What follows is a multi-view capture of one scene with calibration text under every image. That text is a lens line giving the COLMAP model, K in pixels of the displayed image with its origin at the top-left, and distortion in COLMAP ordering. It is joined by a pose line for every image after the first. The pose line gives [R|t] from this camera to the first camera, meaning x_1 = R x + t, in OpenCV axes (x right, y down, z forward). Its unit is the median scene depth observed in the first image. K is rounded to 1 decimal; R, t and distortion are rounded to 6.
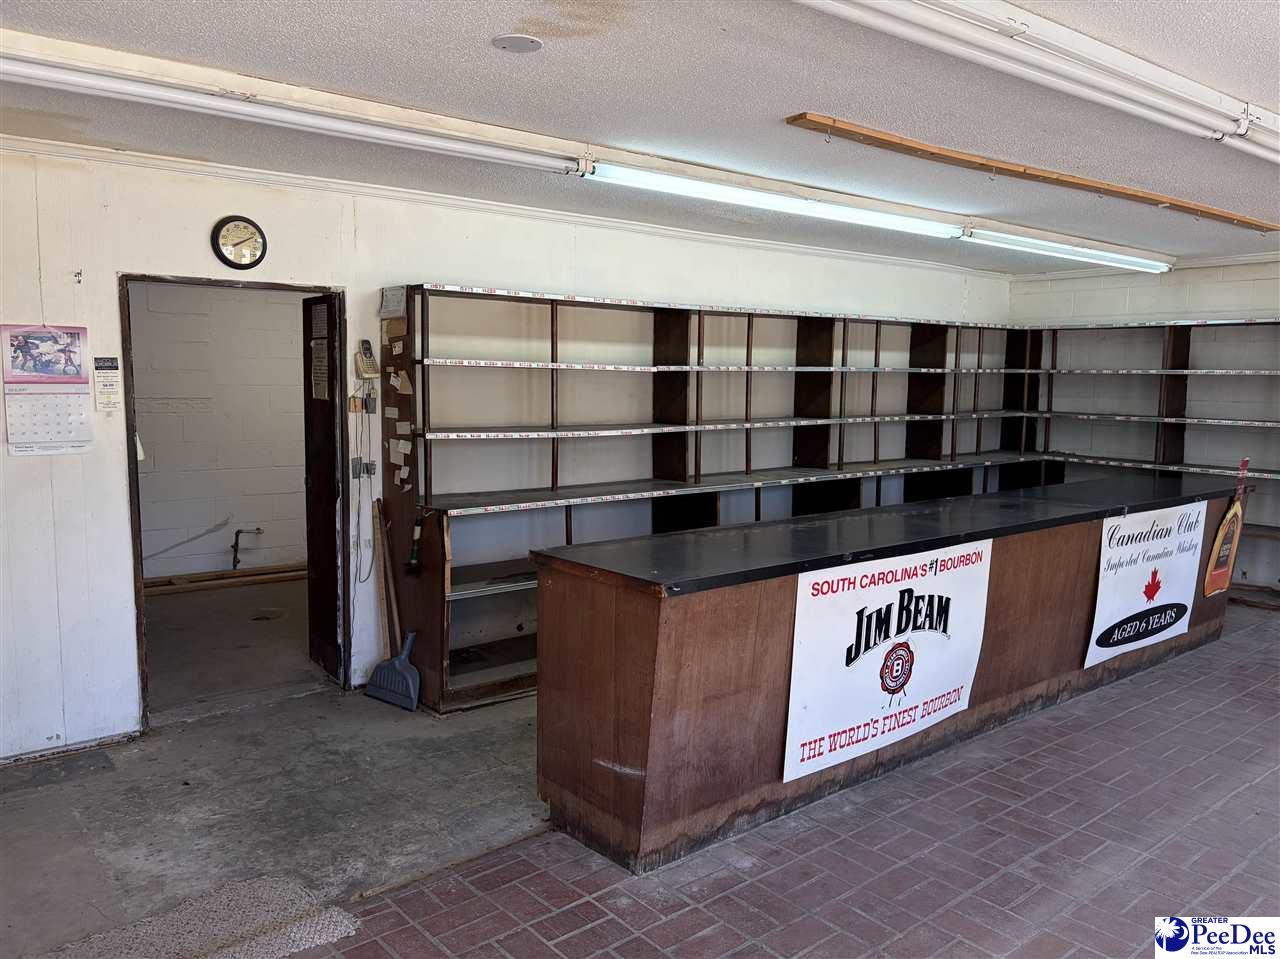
lens RADIAL K [[961.0, 0, 640.0], [0, 961.0, 479.5], [0, 0, 1]] dist [0.021740, -0.004153]
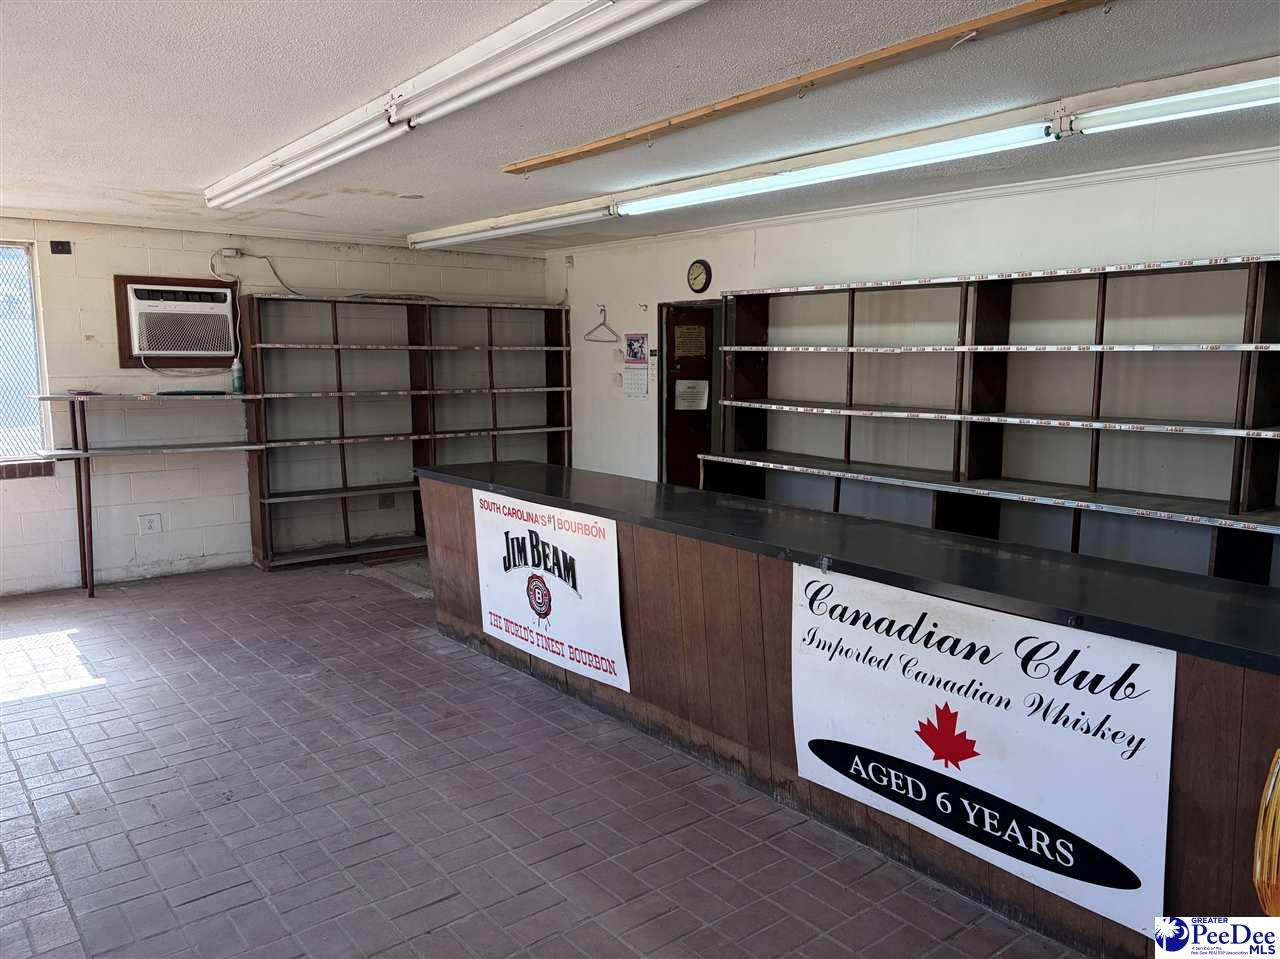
lens RADIAL K [[952.4, 0, 636.9], [0, 952.4, 484.7], [0, 0, 1]] dist [0.095296, -0.112843]
pose [[-0.007666, 0.126791, -0.991900, 1.300952], [-0.113238, 0.985438, 0.126840, -0.099354], [0.993538, 0.113293, 0.006803, 0.988542]]
